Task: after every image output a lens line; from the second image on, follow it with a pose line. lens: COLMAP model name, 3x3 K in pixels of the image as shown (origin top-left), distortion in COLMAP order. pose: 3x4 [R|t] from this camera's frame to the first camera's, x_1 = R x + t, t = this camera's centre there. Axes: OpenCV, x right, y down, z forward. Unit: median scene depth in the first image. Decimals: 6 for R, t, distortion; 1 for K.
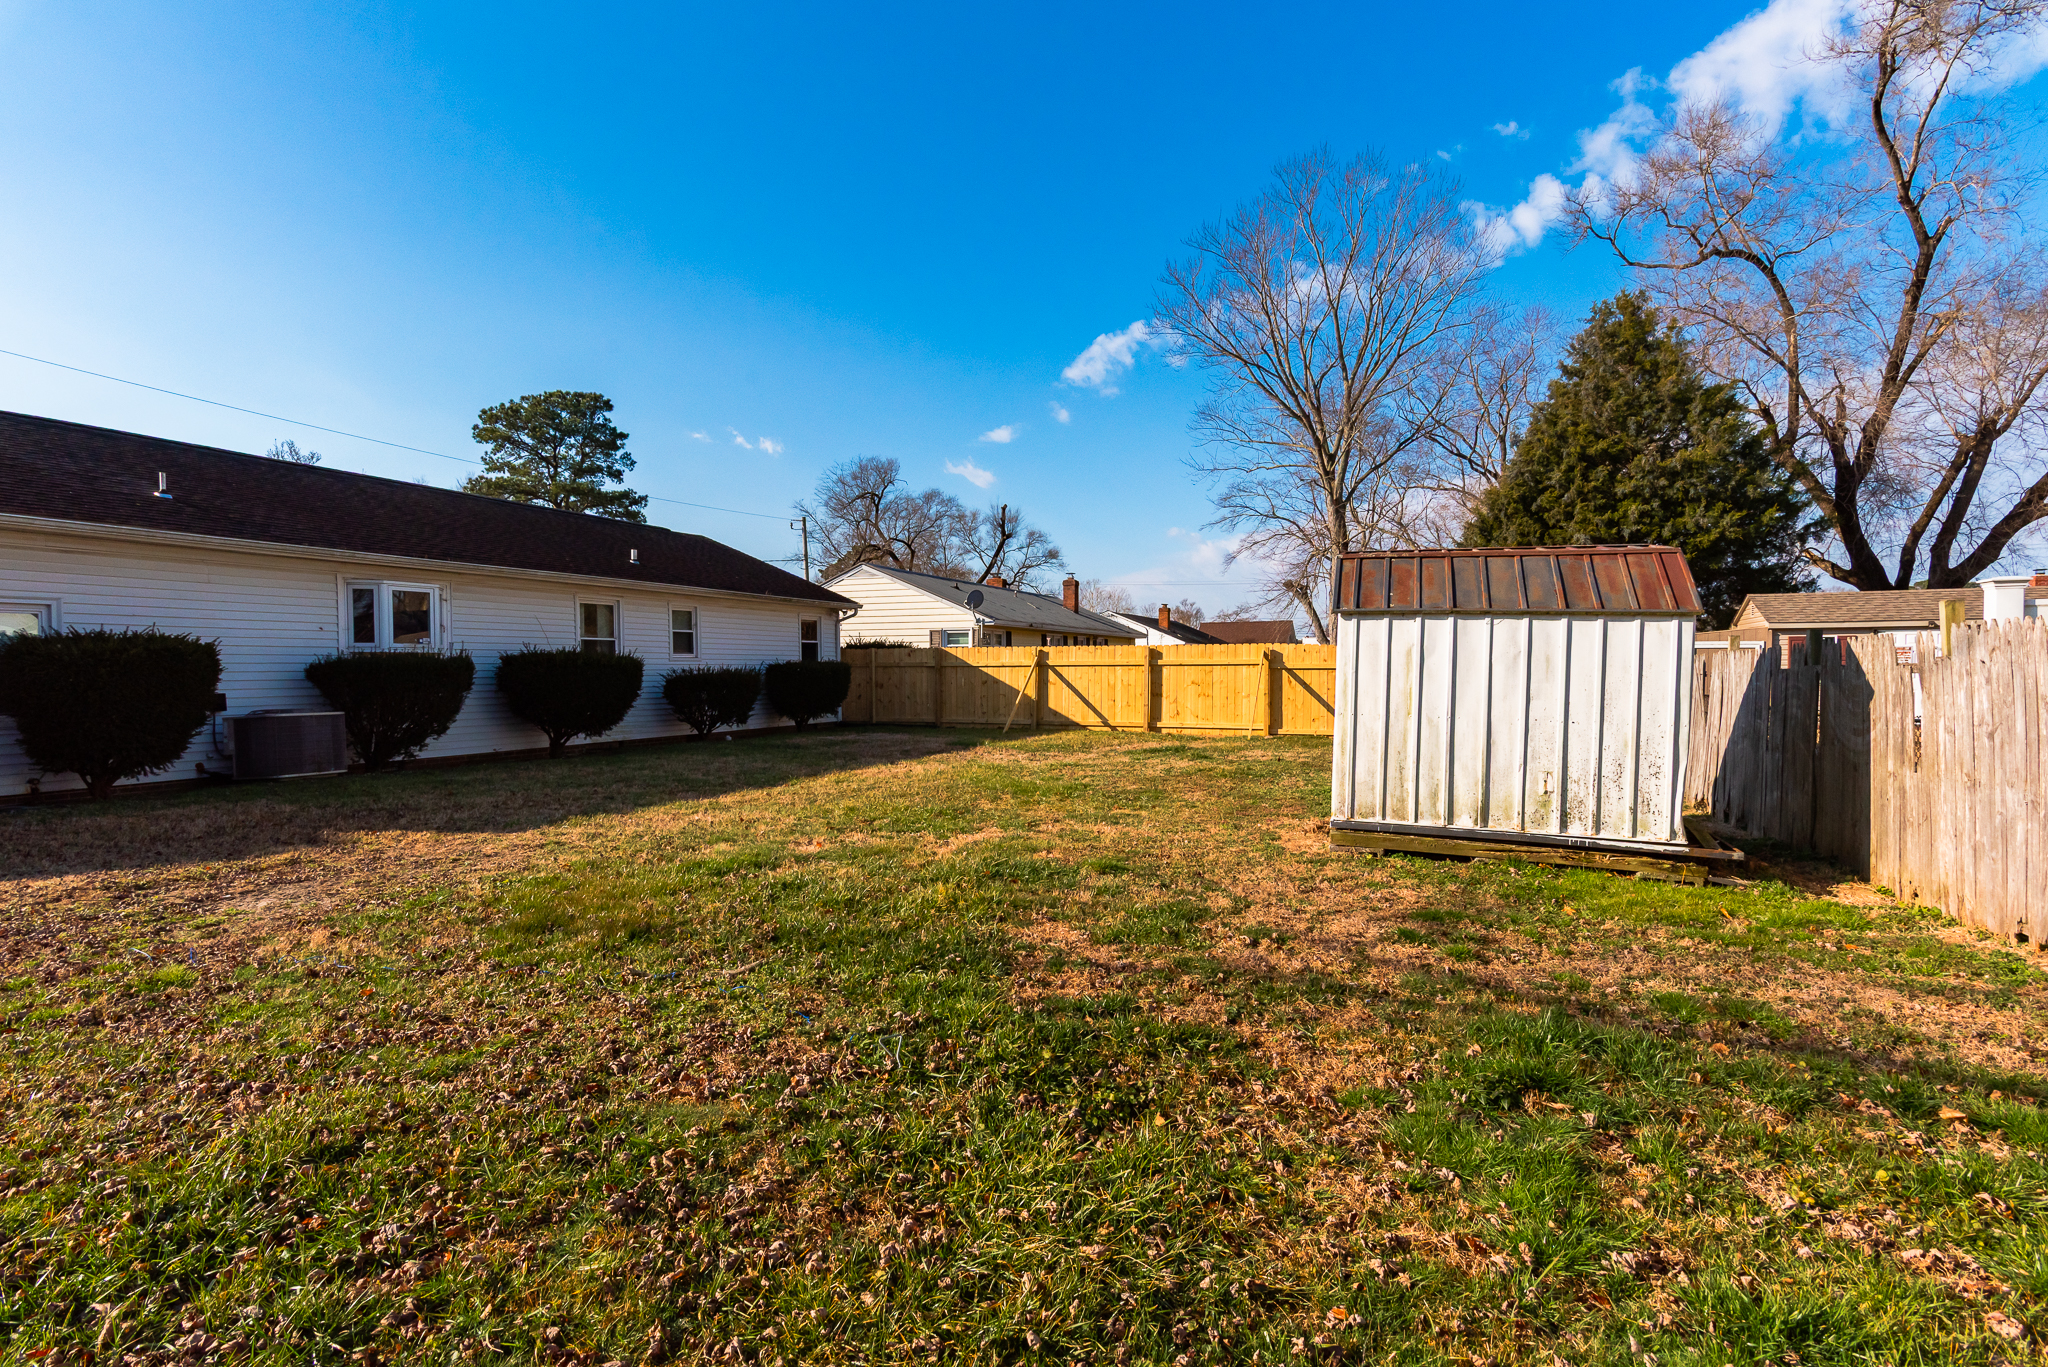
lens RADIAL K [[1015.0, 0, 1016.3], [0, 1015.0, 691.1], [0, 0, 1]] dist [-0.000453, -0.000290]
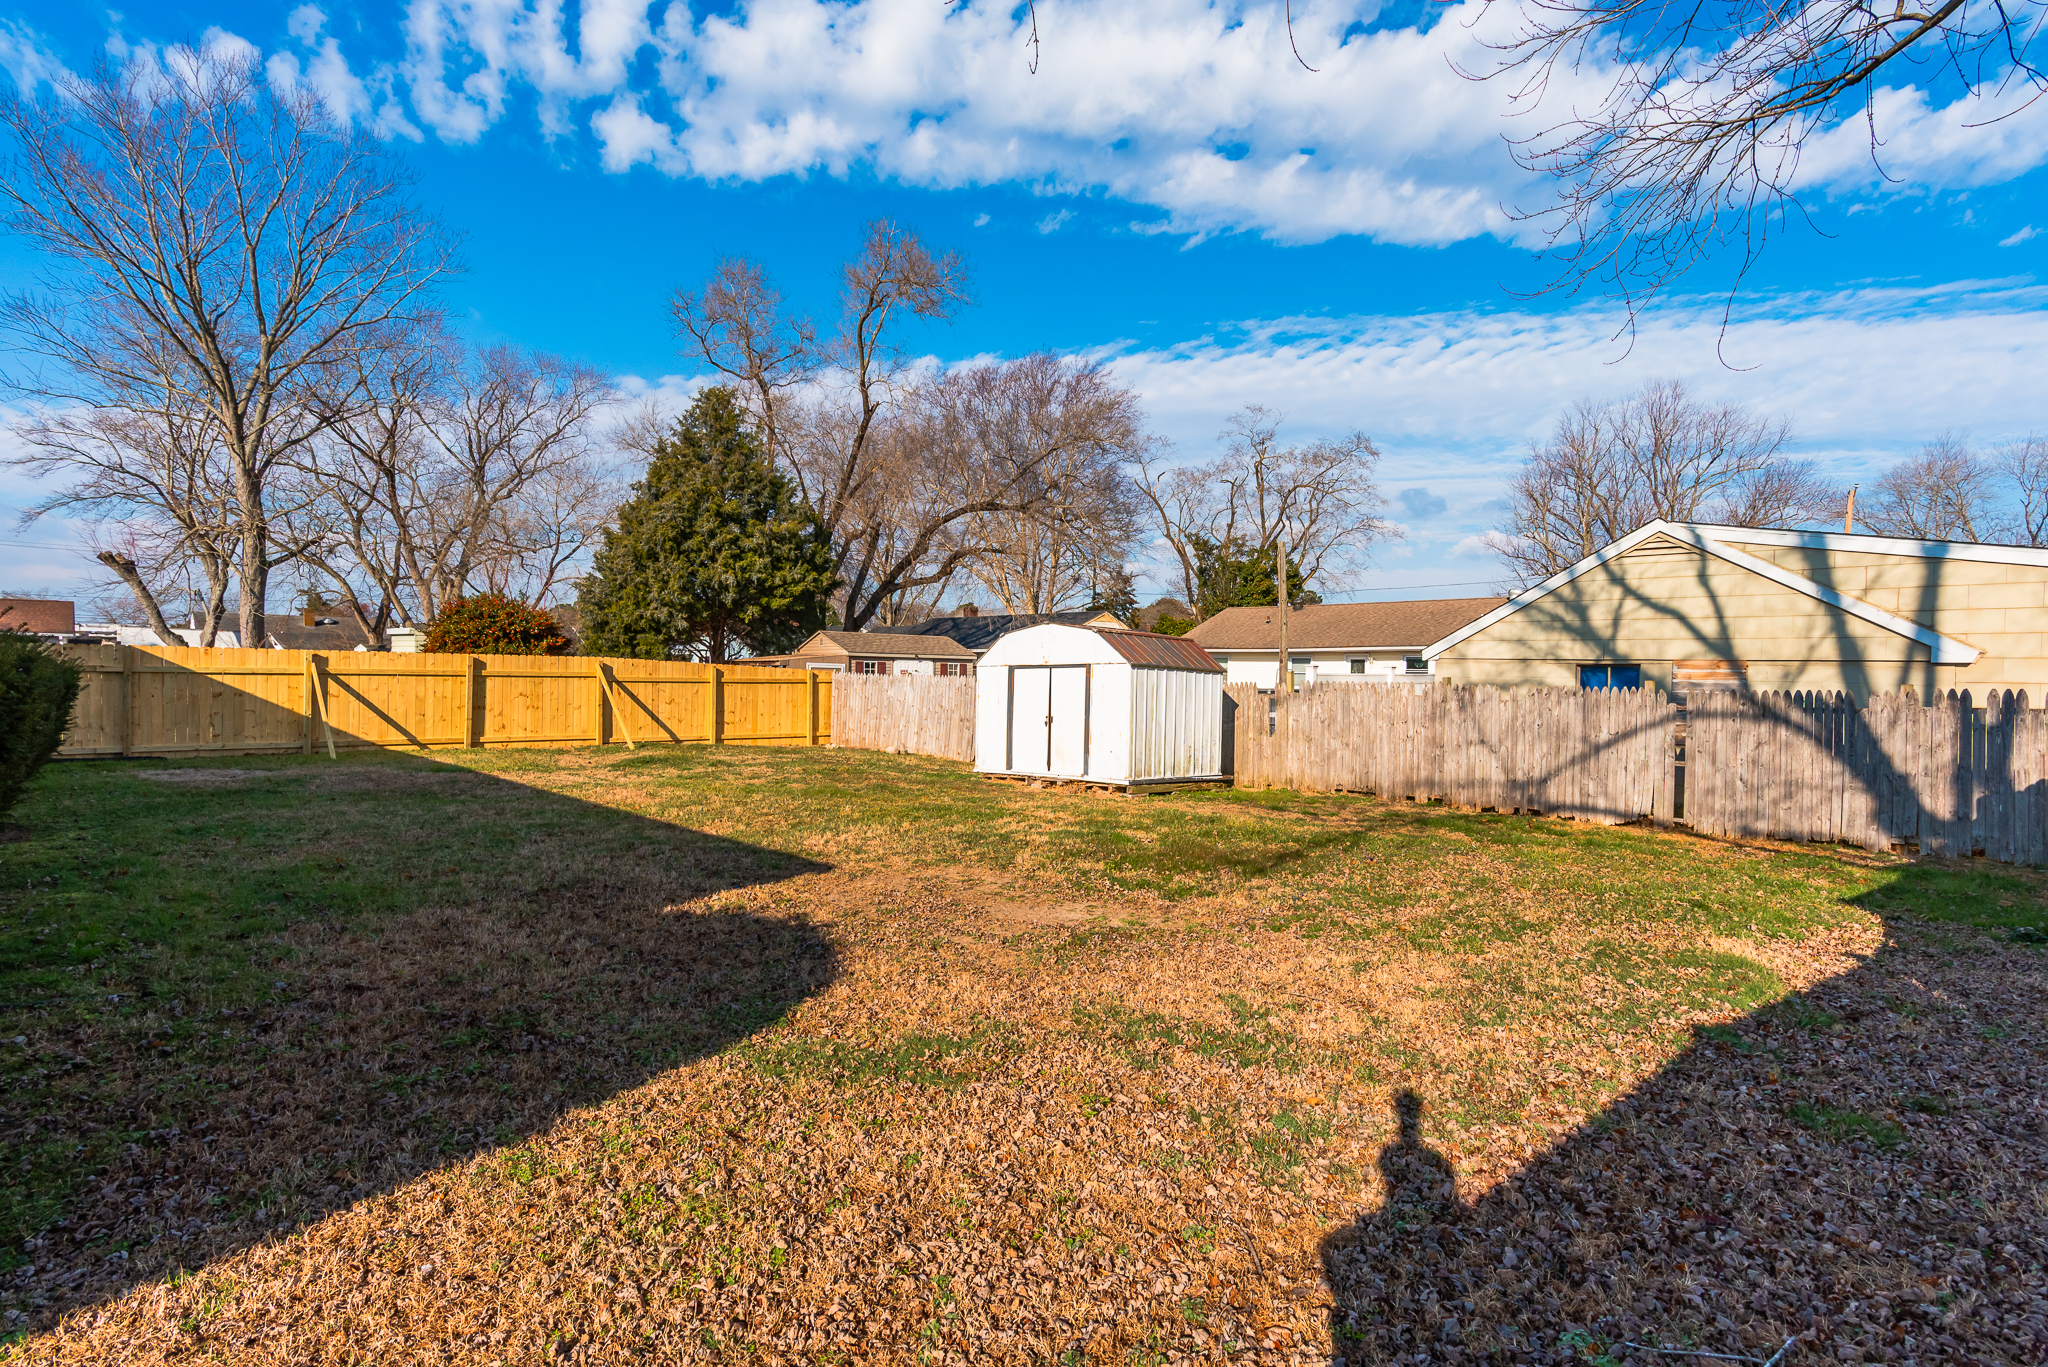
lens RADIAL K [[1015.0, 0, 1016.3], [0, 1015.0, 691.1], [0, 0, 1]] dist [-0.000453, -0.000290]
pose [[0.381047, -0.003635, 0.924548, -0.515914], [0.000663, 0.999993, 0.003658, -0.013807], [-0.924555, -0.000781, 0.381047, 0.183516]]
